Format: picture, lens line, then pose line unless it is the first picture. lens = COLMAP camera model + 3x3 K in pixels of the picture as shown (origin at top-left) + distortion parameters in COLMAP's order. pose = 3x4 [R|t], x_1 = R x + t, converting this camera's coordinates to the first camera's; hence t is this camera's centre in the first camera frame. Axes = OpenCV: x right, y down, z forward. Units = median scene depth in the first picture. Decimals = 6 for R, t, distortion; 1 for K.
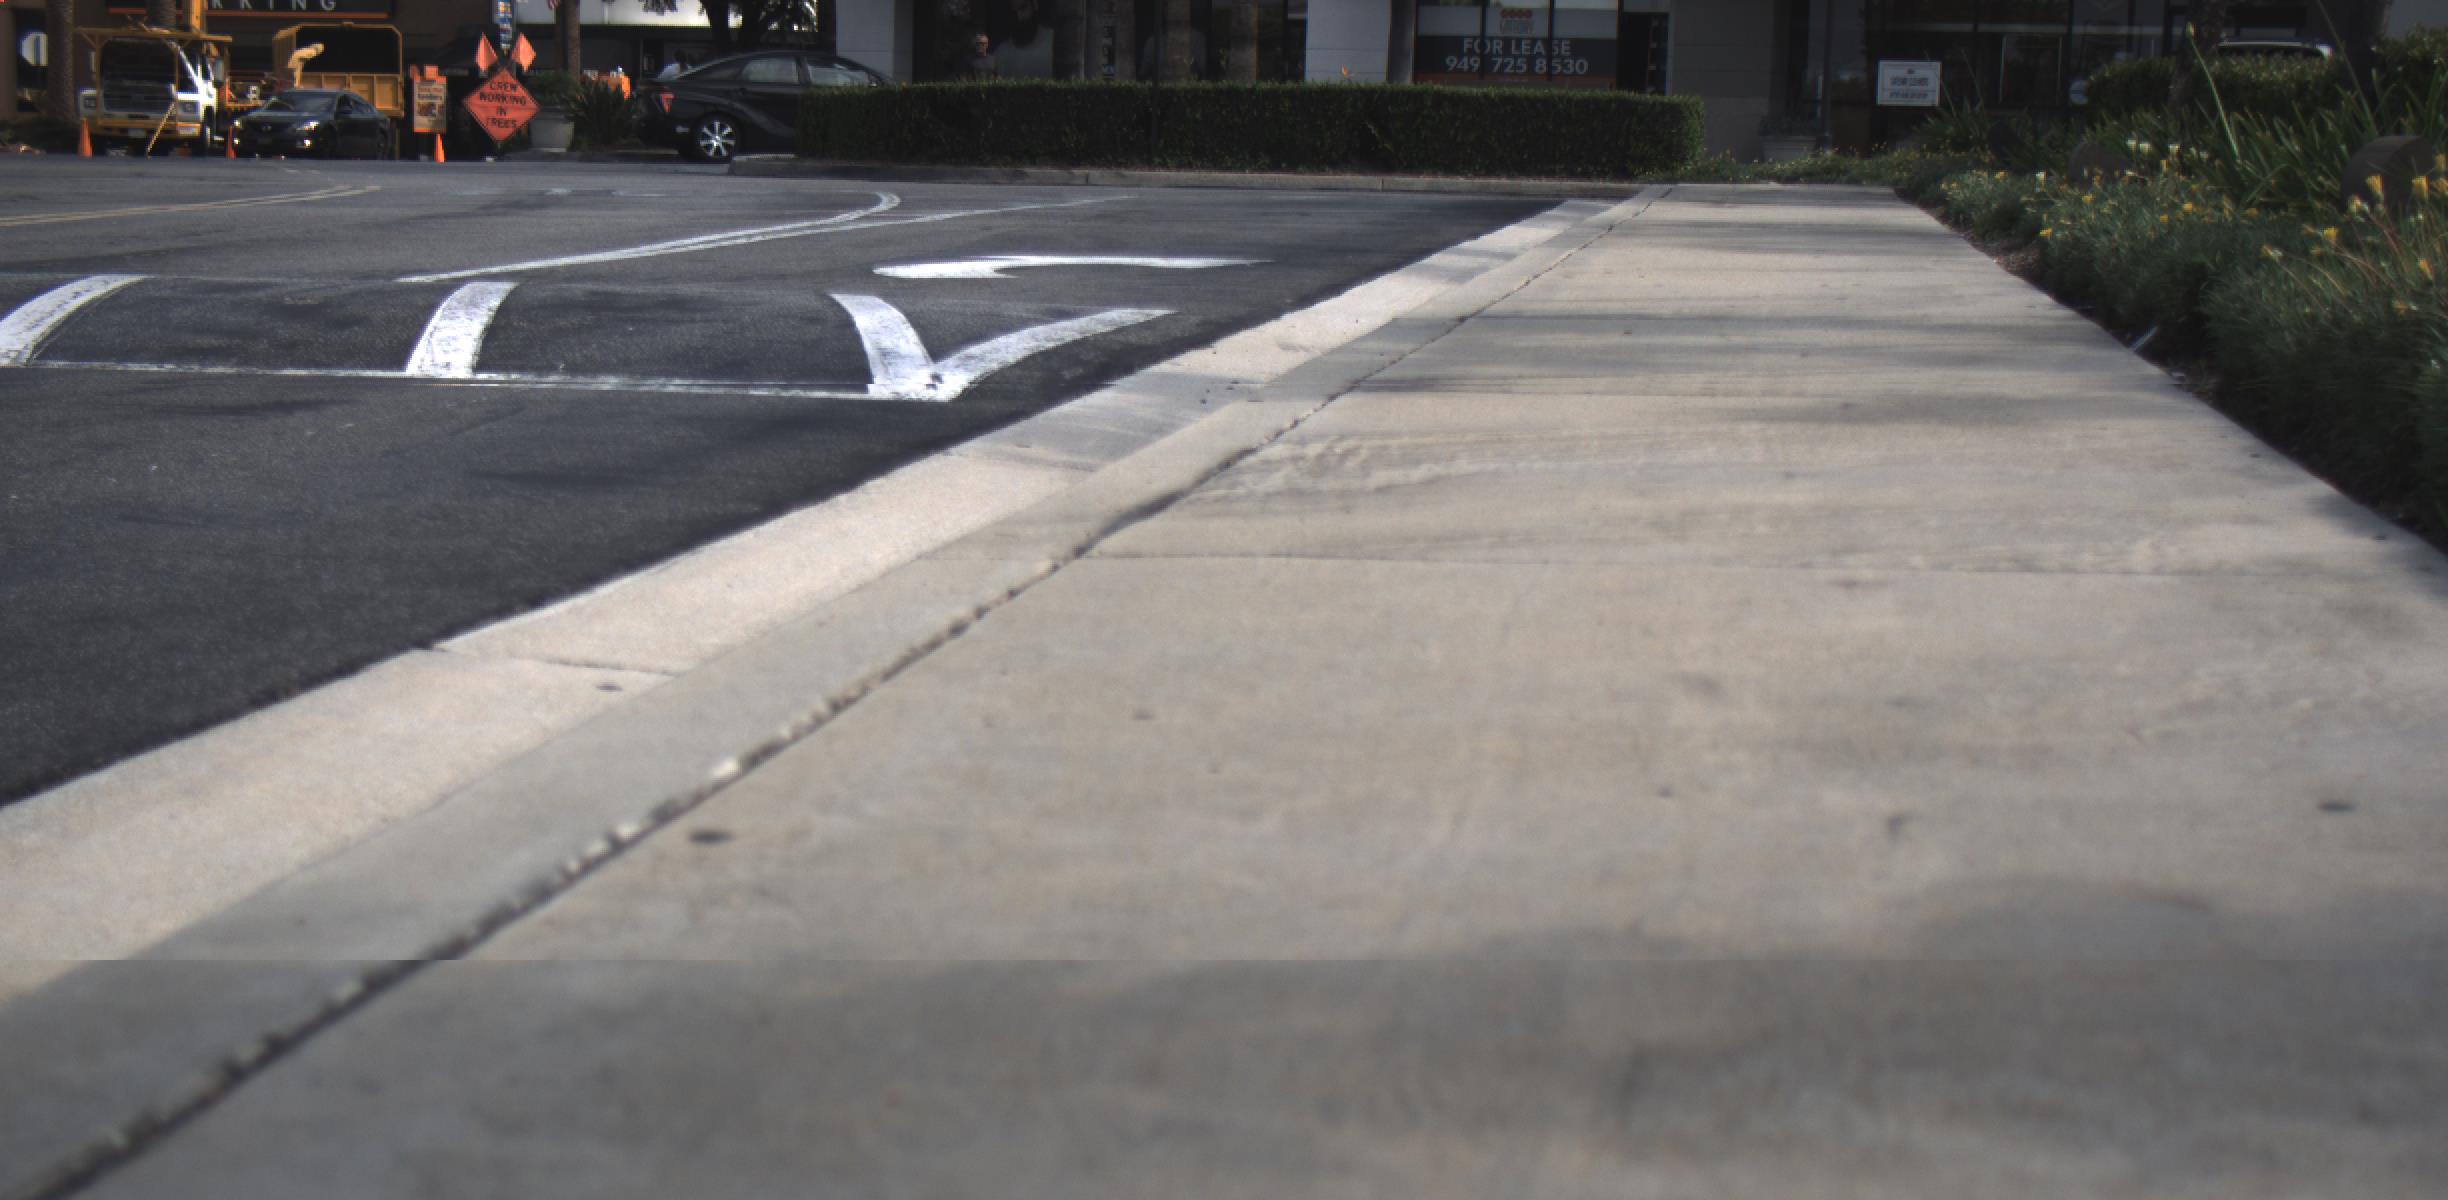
lens RADIAL K [[4611.5, 0, 1270.1], [0, 4611.5, 1038.2], [0, 0, 1]] dist [-0.174850, 0.973650]
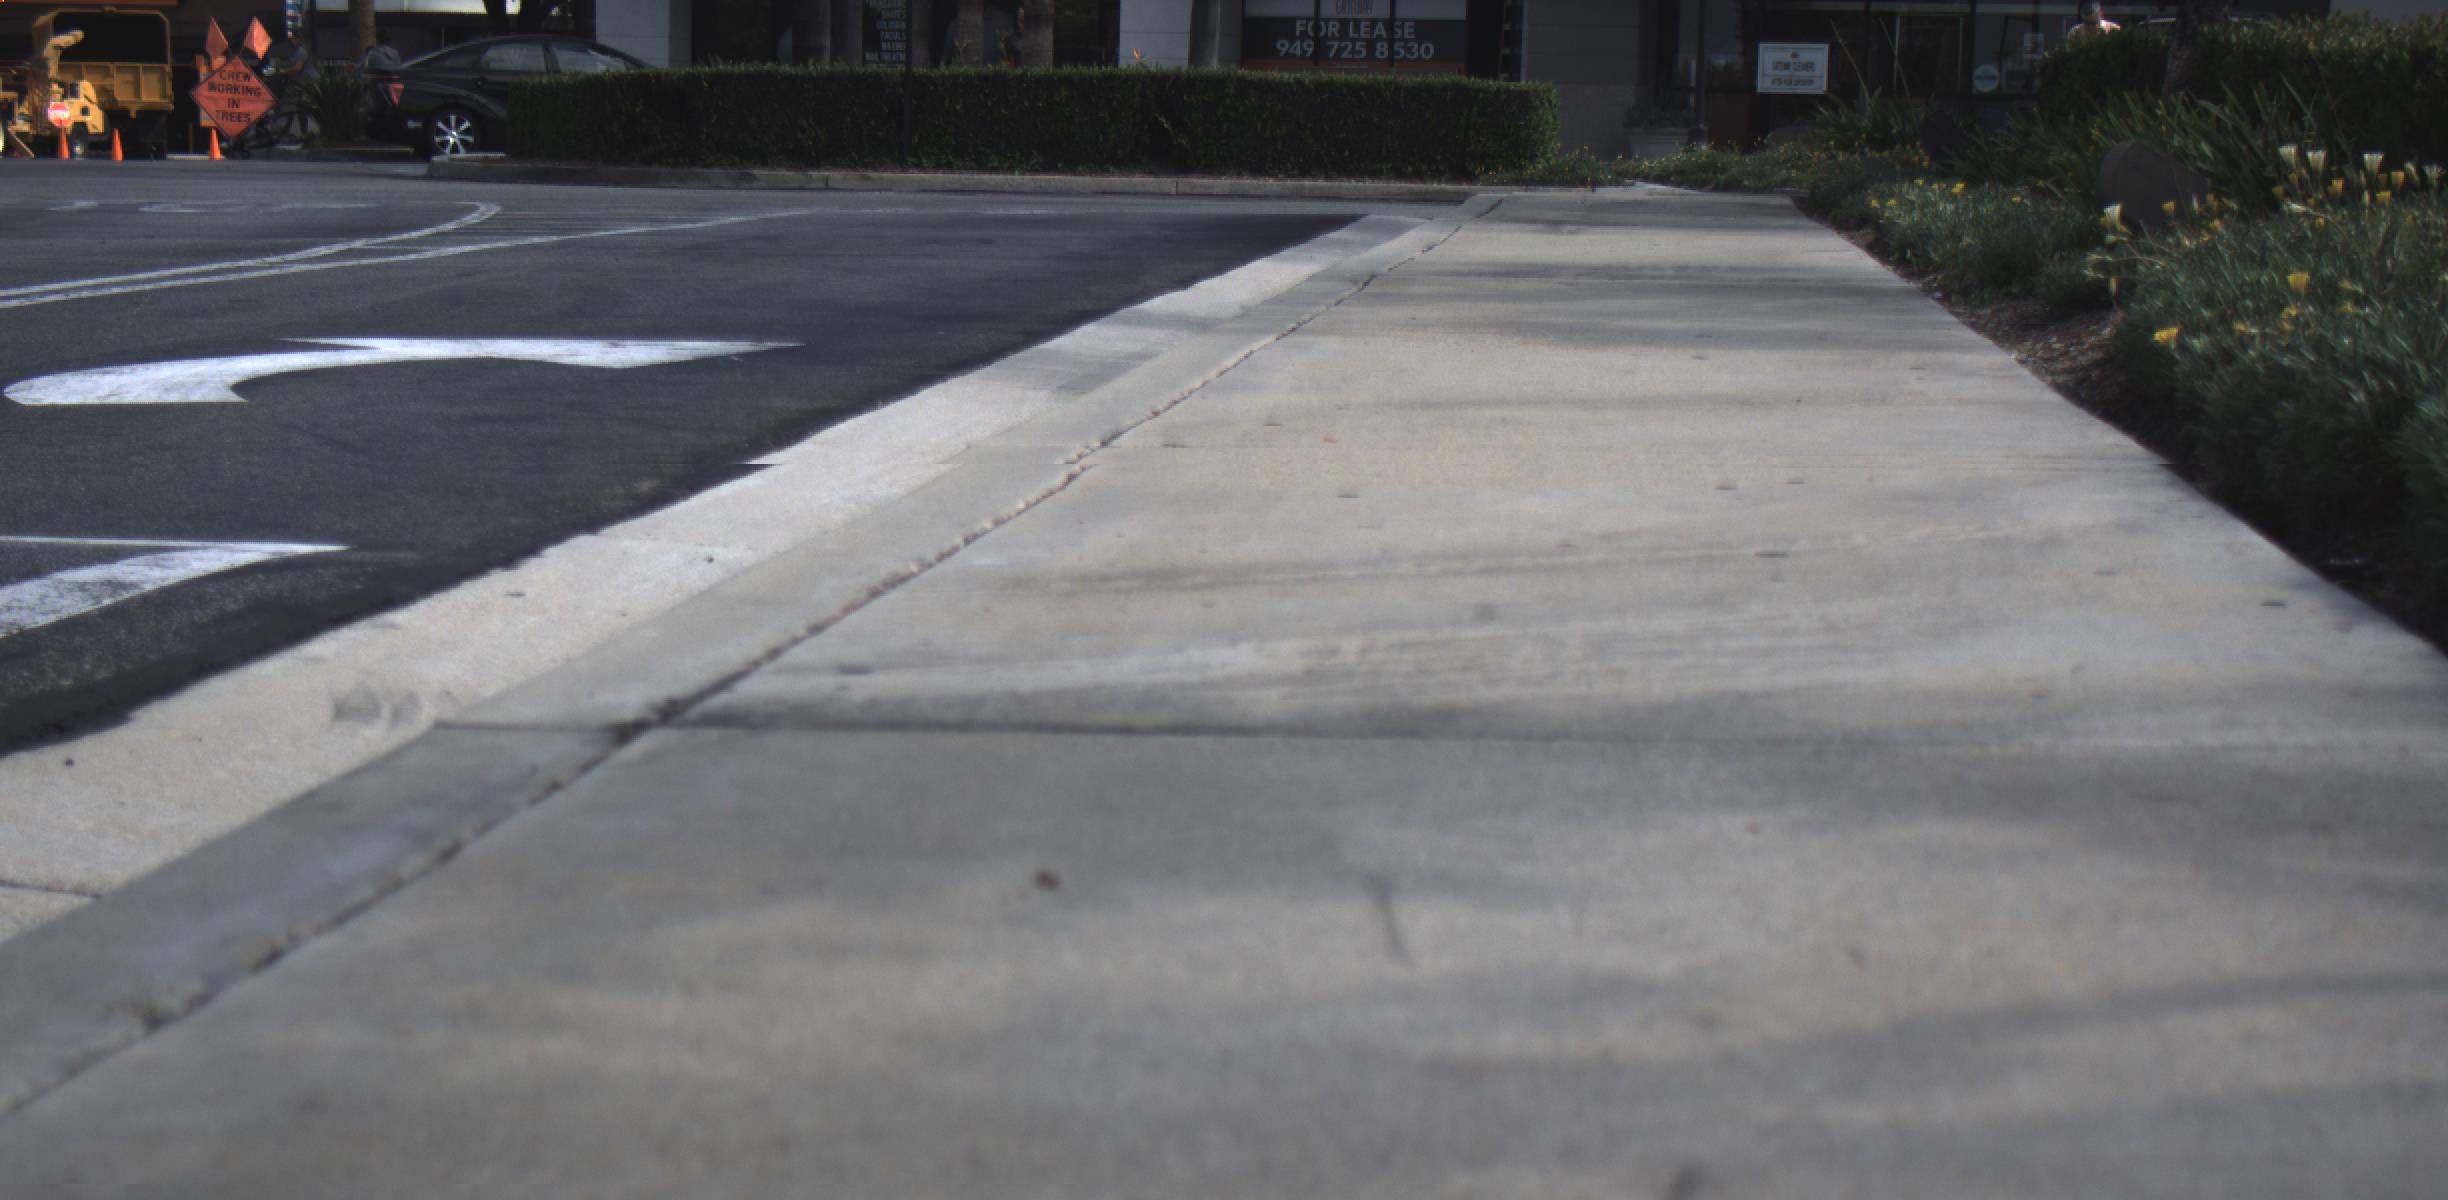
lens RADIAL K [[4611.5, 0, 1270.1], [0, 4611.5, 1038.2], [0, 0, 1]] dist [-0.174850, 0.973650]
pose [[0.999625, -0.007341, 0.026392, 0.016426], [0.007293, 0.999972, 0.001895, -0.028112], [-0.026406, -0.001702, 0.999650, 0.140622]]
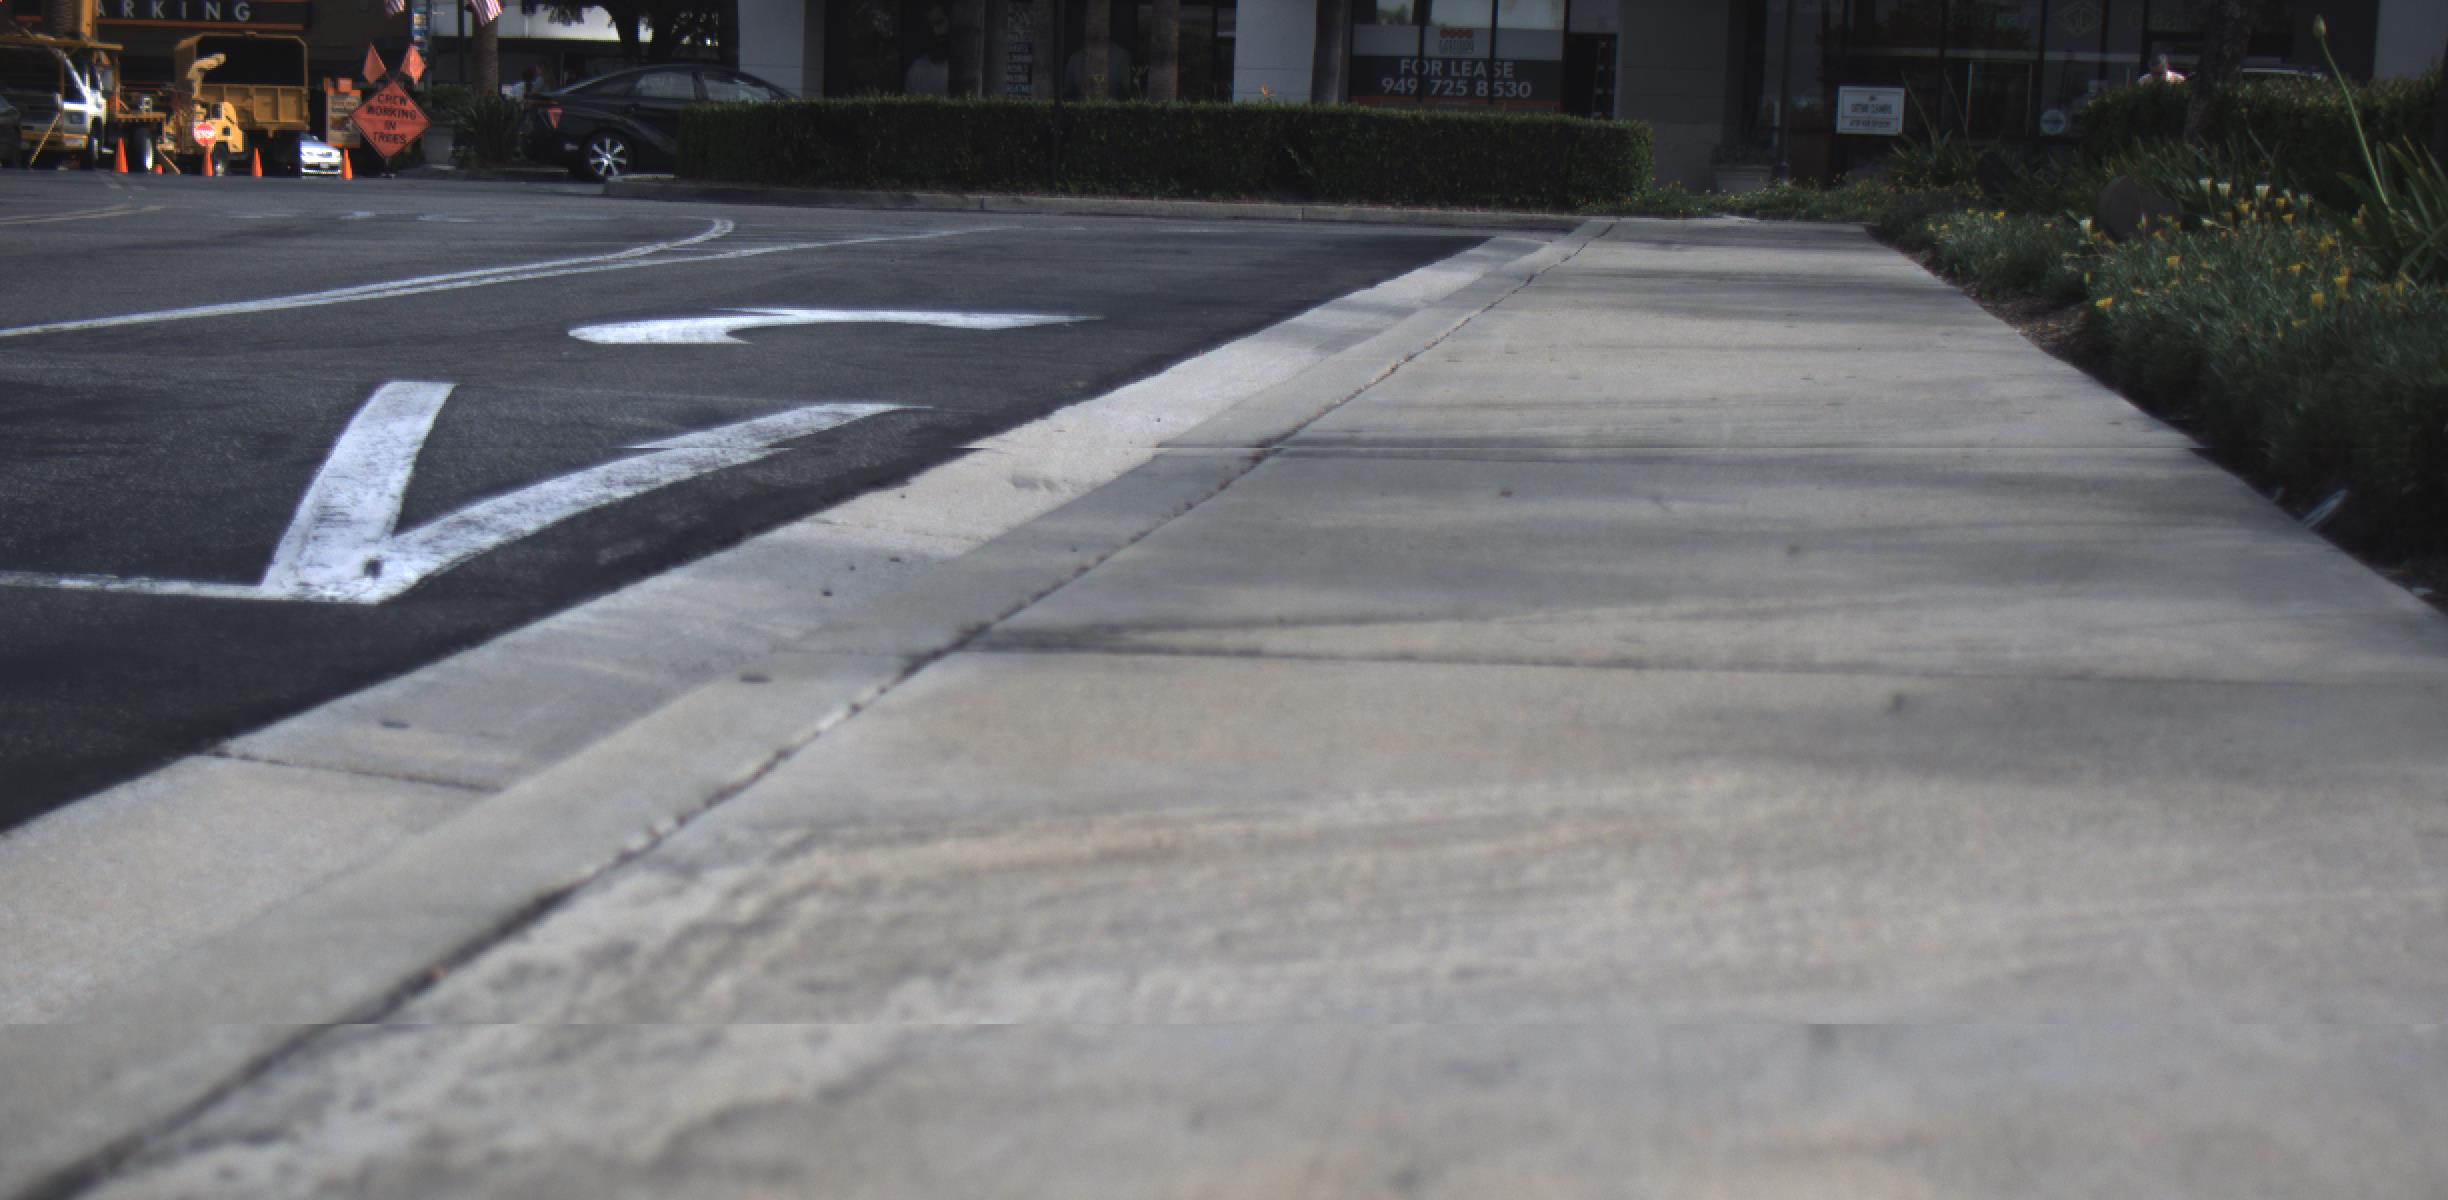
lens RADIAL K [[4611.5, 0, 1270.1], [0, 4611.5, 1038.2], [0, 0, 1]] dist [-0.174850, 0.973650]
pose [[0.999898, 0.007775, 0.011960, 0.007429], [-0.007716, 0.999958, -0.004988, -0.014513], [-0.011998, 0.004895, 0.999916, 0.072625]]
